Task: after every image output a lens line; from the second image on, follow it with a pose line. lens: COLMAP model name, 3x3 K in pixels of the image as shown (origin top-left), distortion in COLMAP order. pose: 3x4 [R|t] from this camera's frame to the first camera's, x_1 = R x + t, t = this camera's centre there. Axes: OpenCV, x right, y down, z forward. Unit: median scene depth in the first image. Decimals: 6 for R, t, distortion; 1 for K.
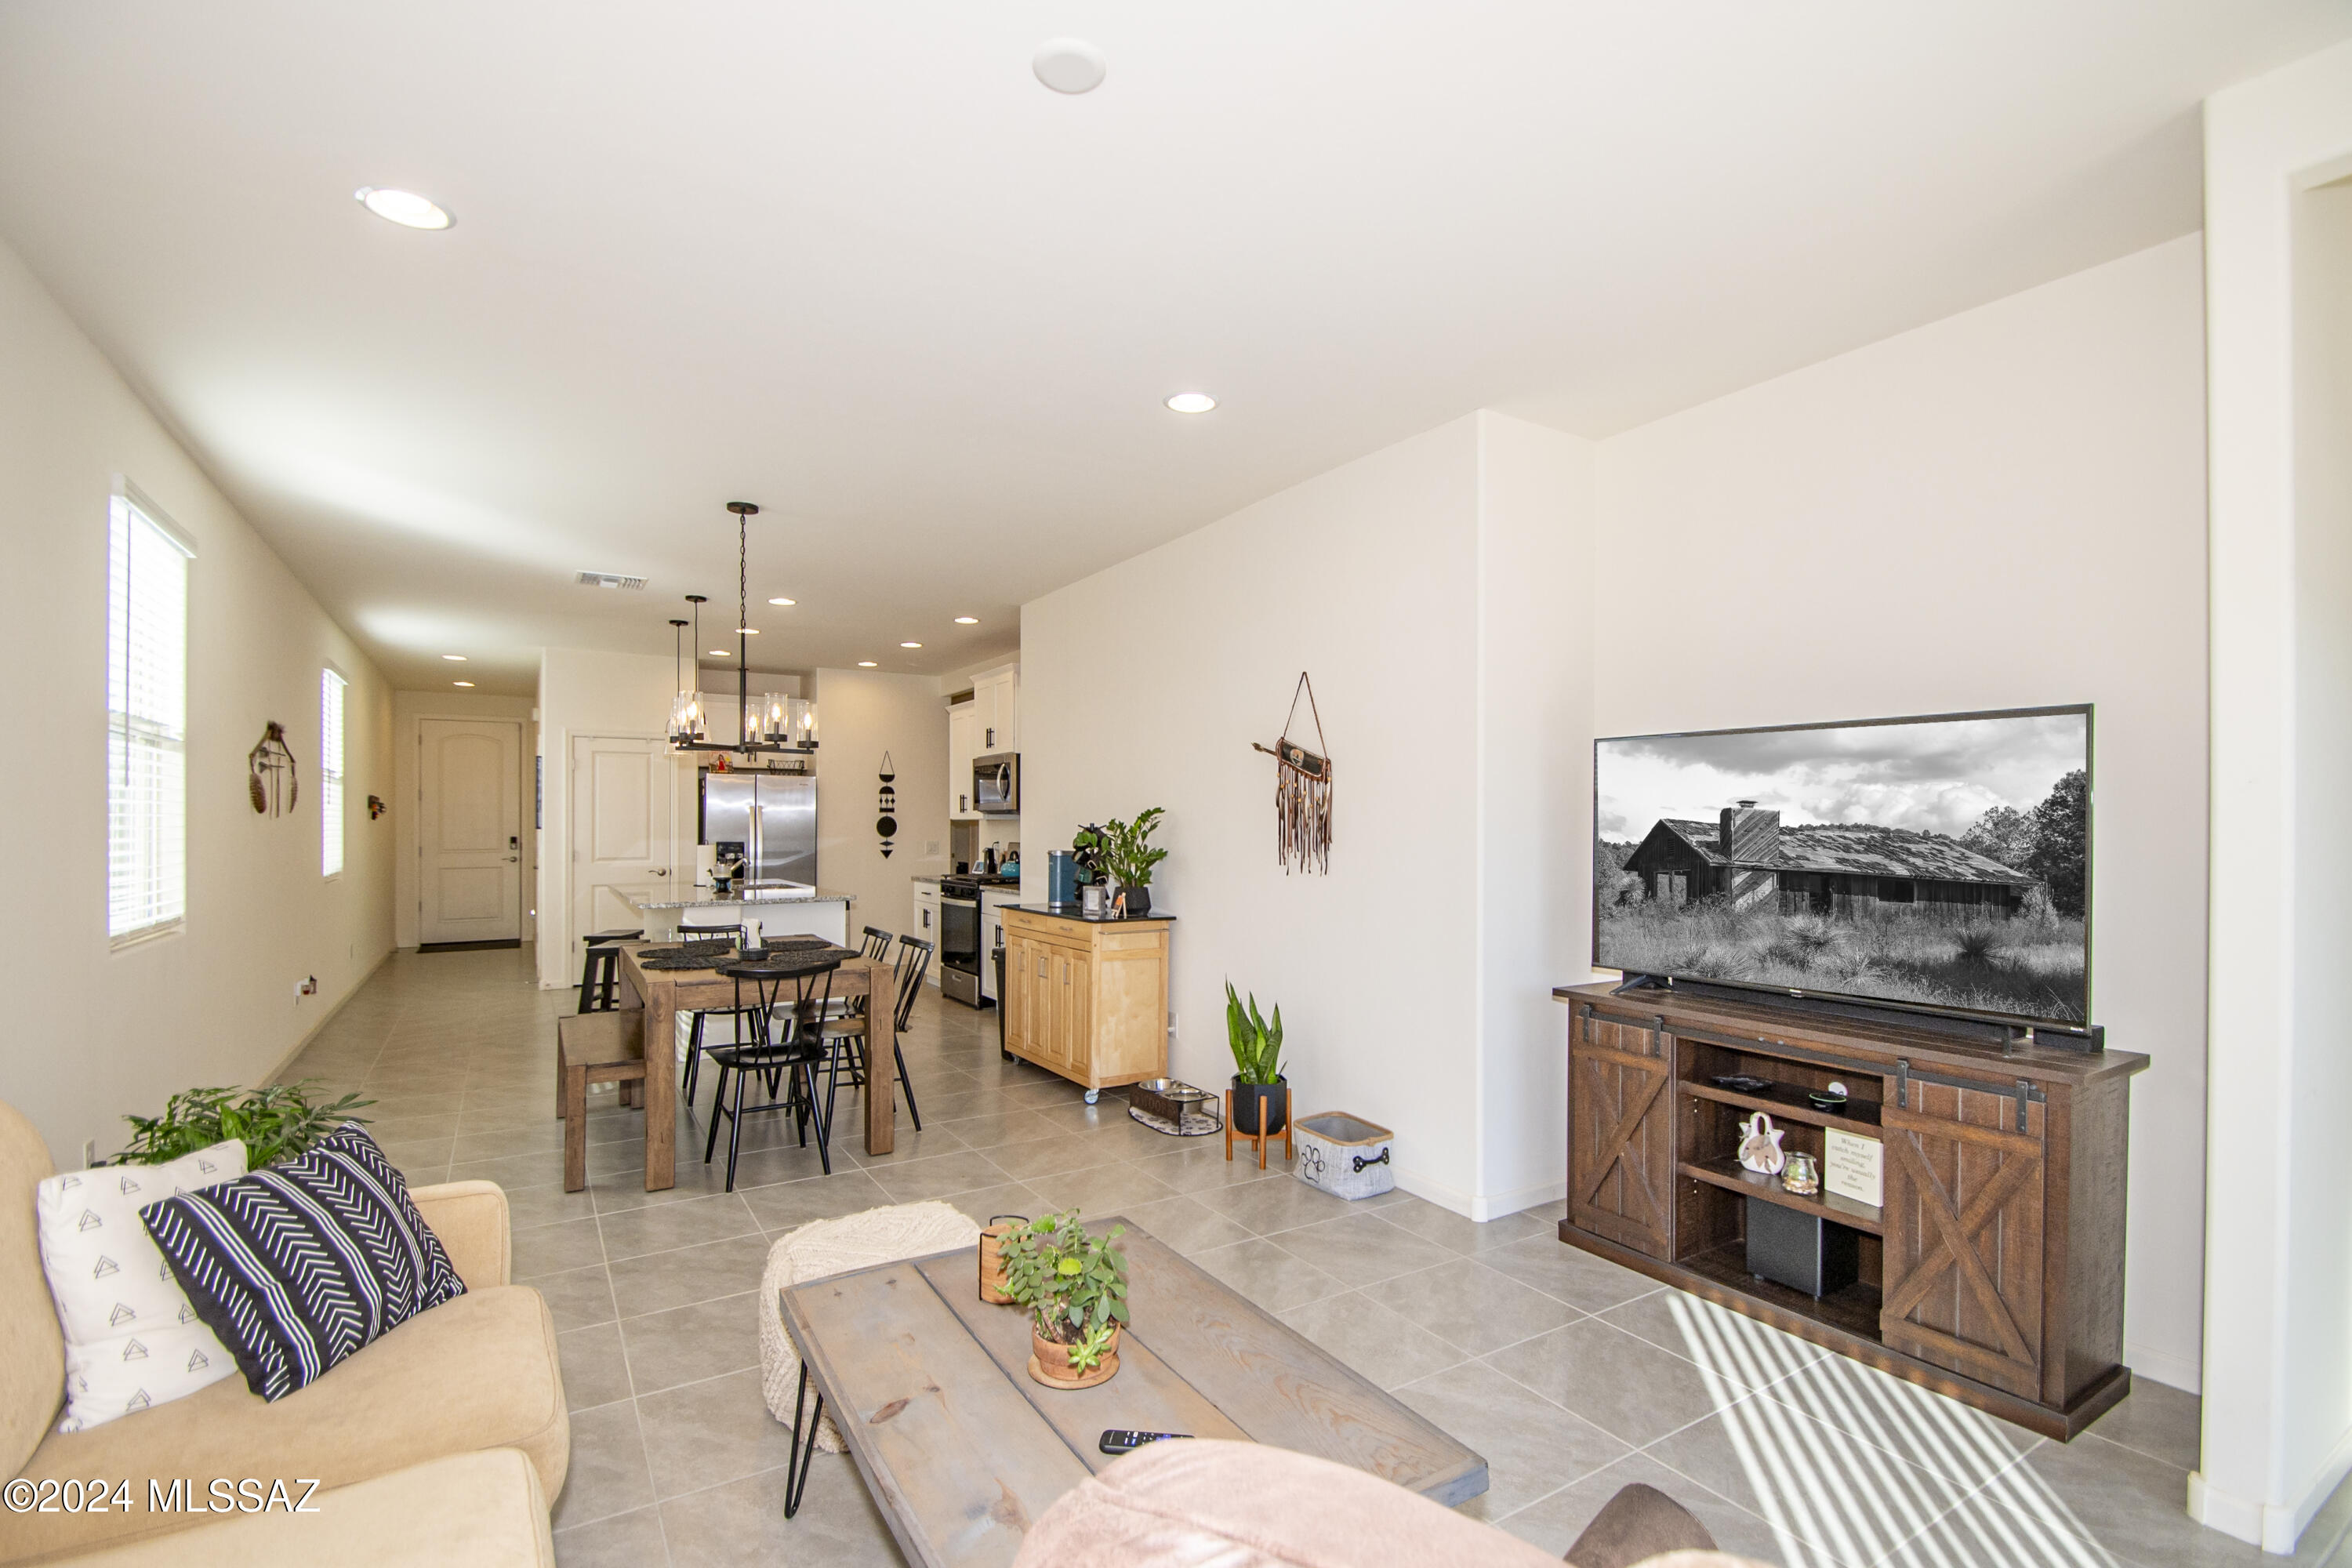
lens RADIAL K [[1050.8, 0, 1170.4], [0, 1050.8, 824.2], [0, 0, 1]] dist [0.008390, -0.013239]
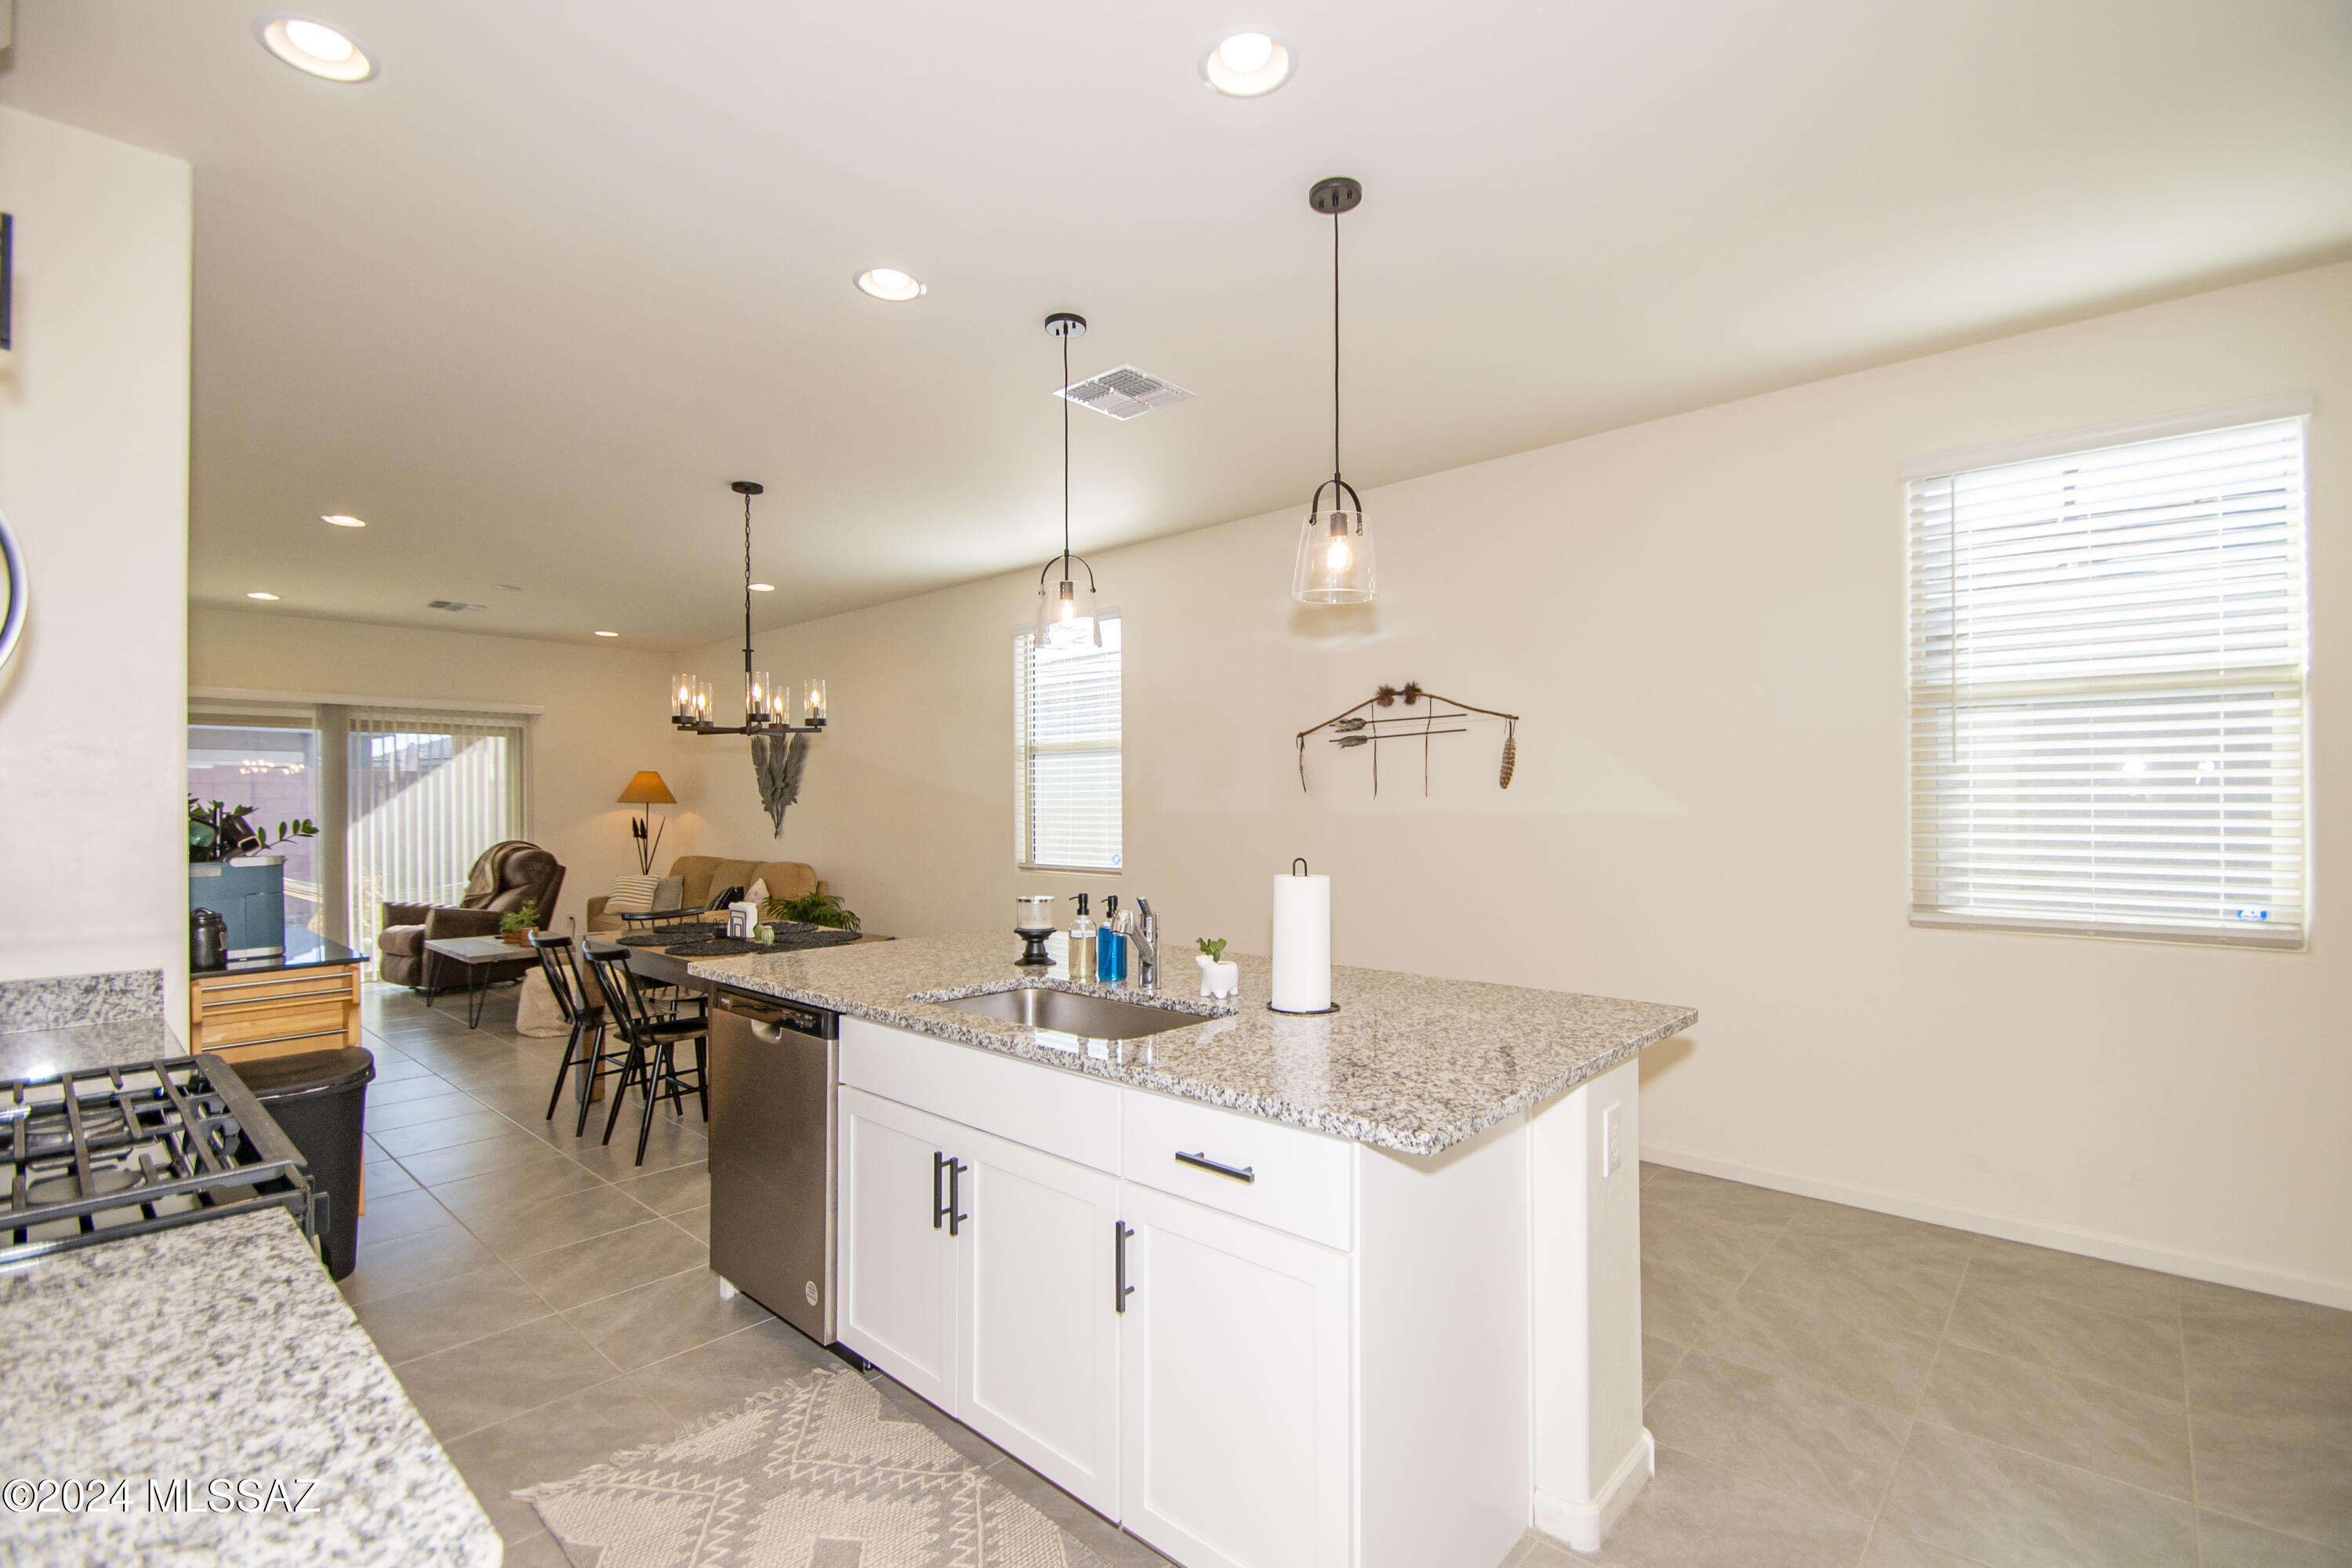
lens RADIAL K [[1050.8, 0, 1156.9], [0, 1050.8, 794.2], [0, 0, 1]] dist [0.008390, -0.013239]
pose [[-0.963935, 0.002179, -0.266130, -0.425640], [0.003781, 0.999978, -0.005507, -0.004281], [0.266112, -0.006315, -0.963922, 1.694303]]
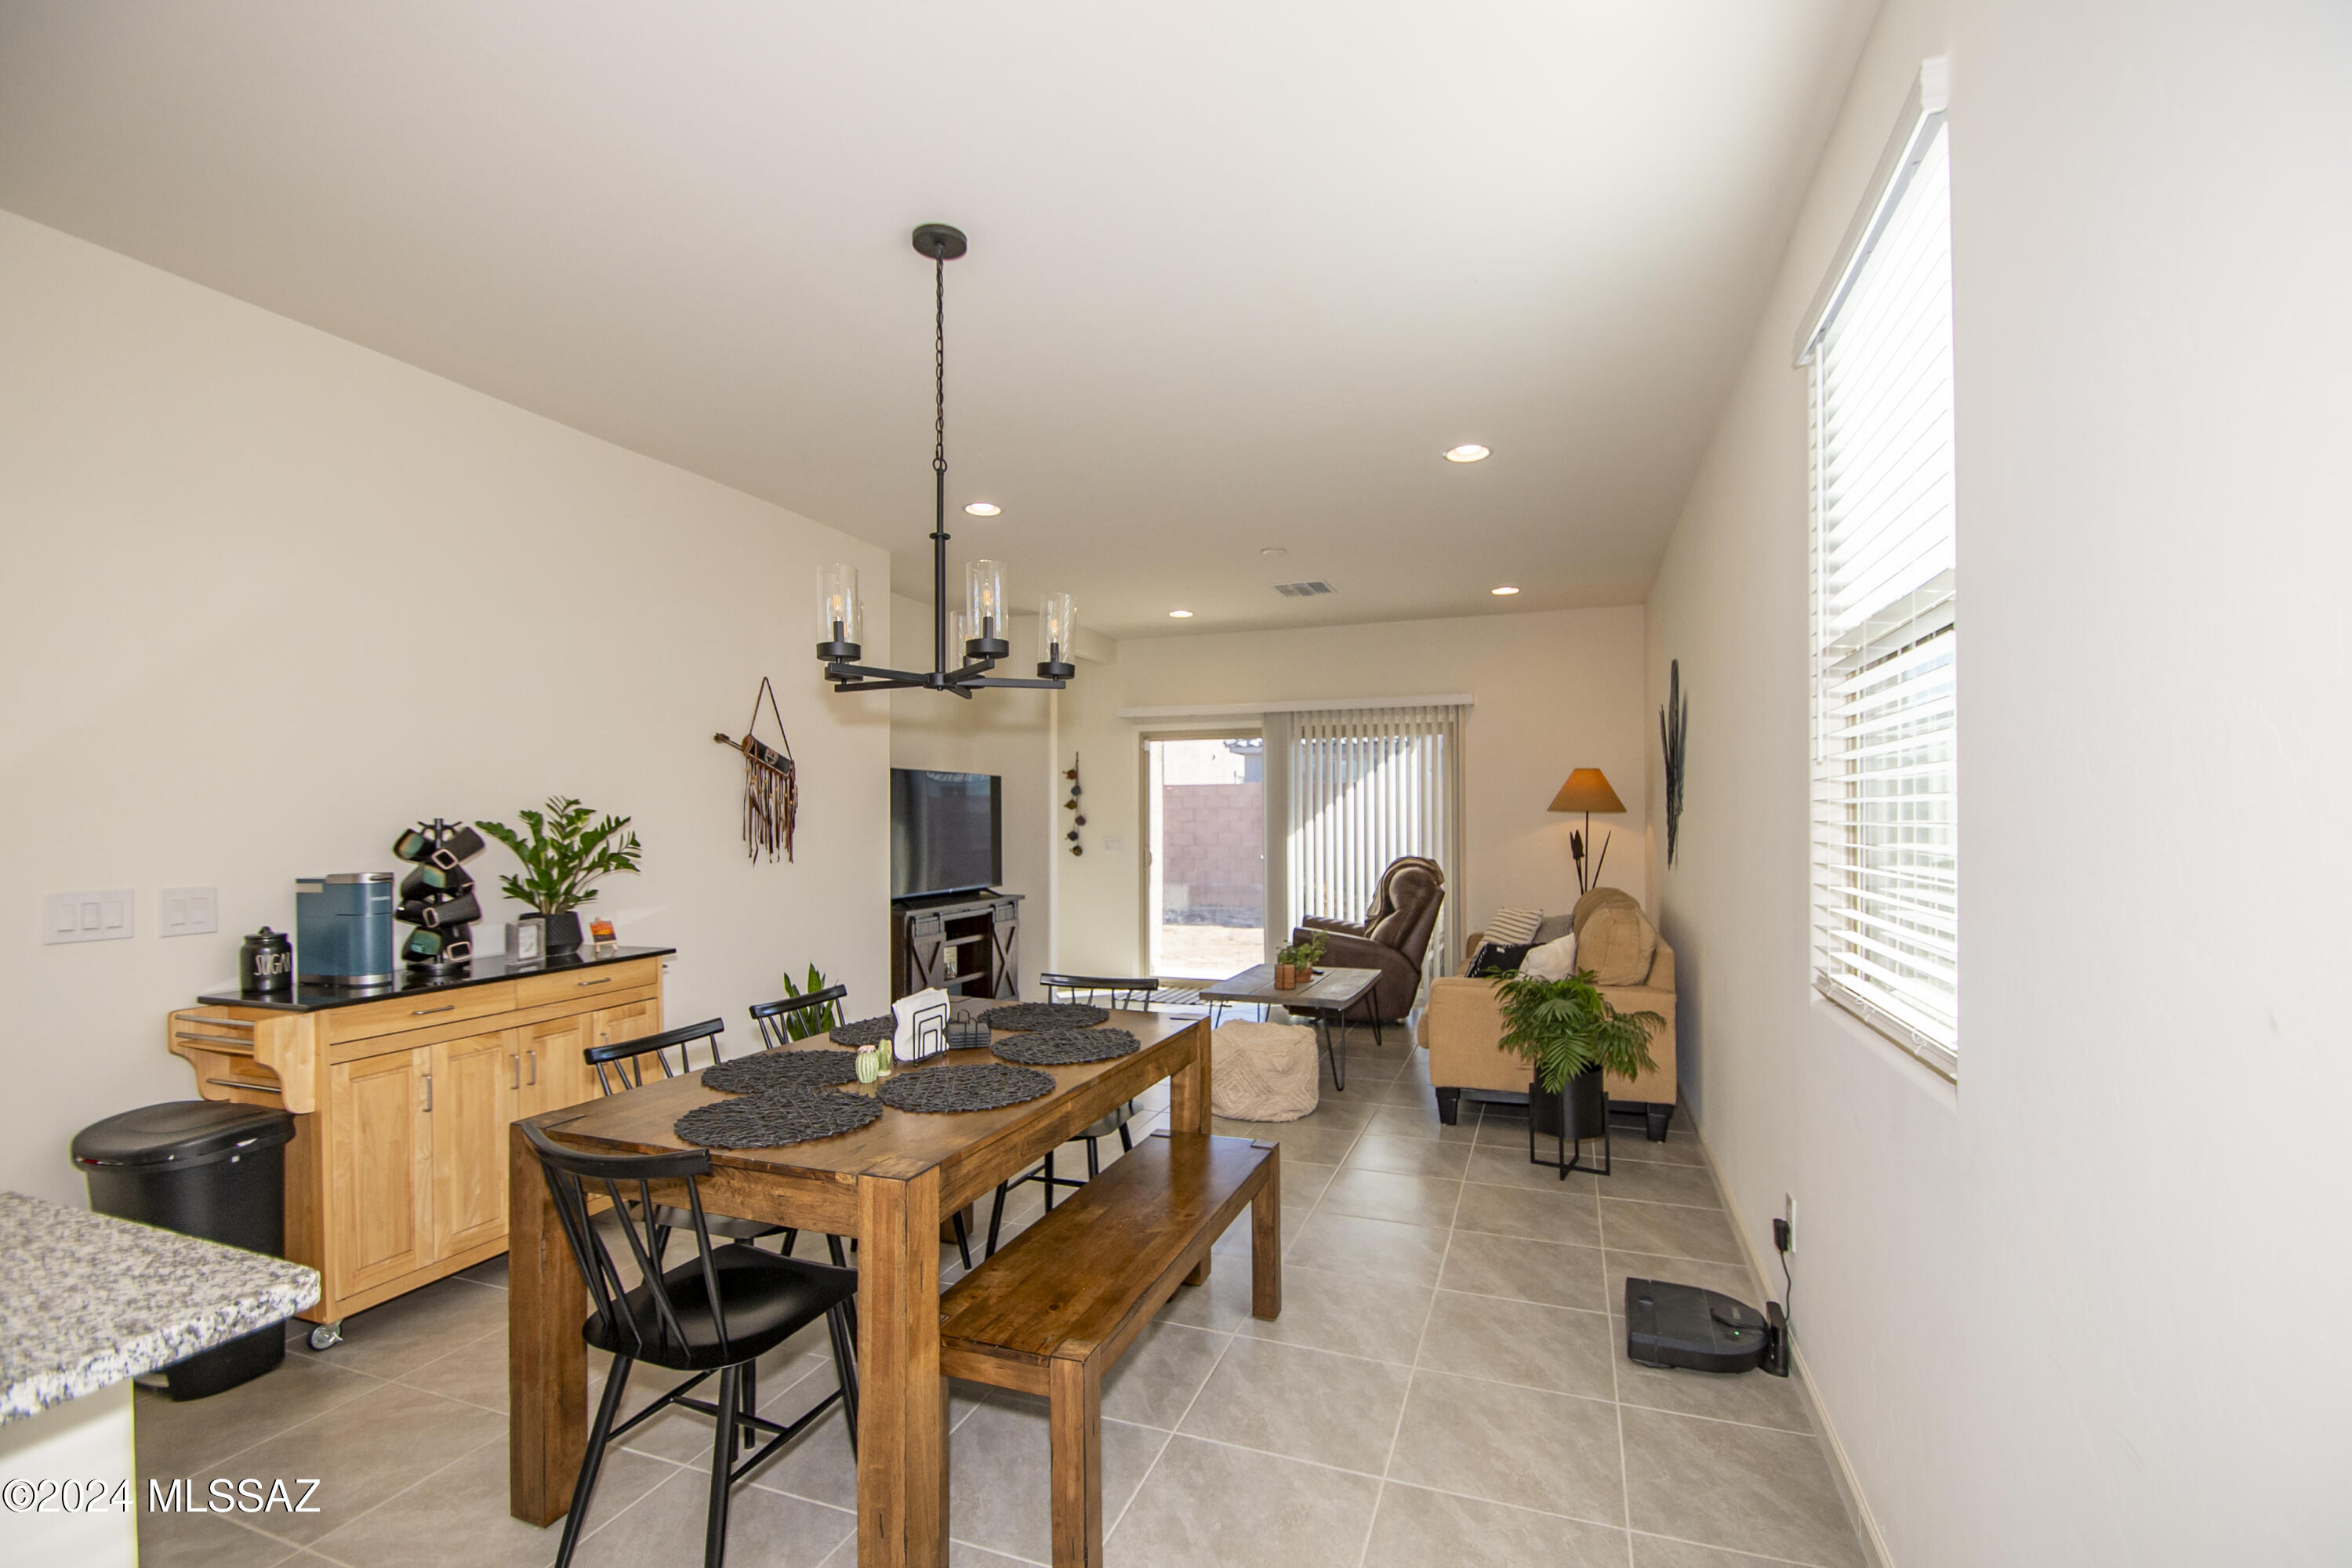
lens RADIAL K [[1050.8, 0, 1158.2], [0, 1050.8, 806.6], [0, 0, 1]] dist [0.008390, -0.013239]
pose [[-0.604090, 0.006574, 0.796889, -0.762861], [0.002609, 0.999977, -0.006272, -0.002465], [-0.796912, -0.001710, -0.604093, 1.038284]]
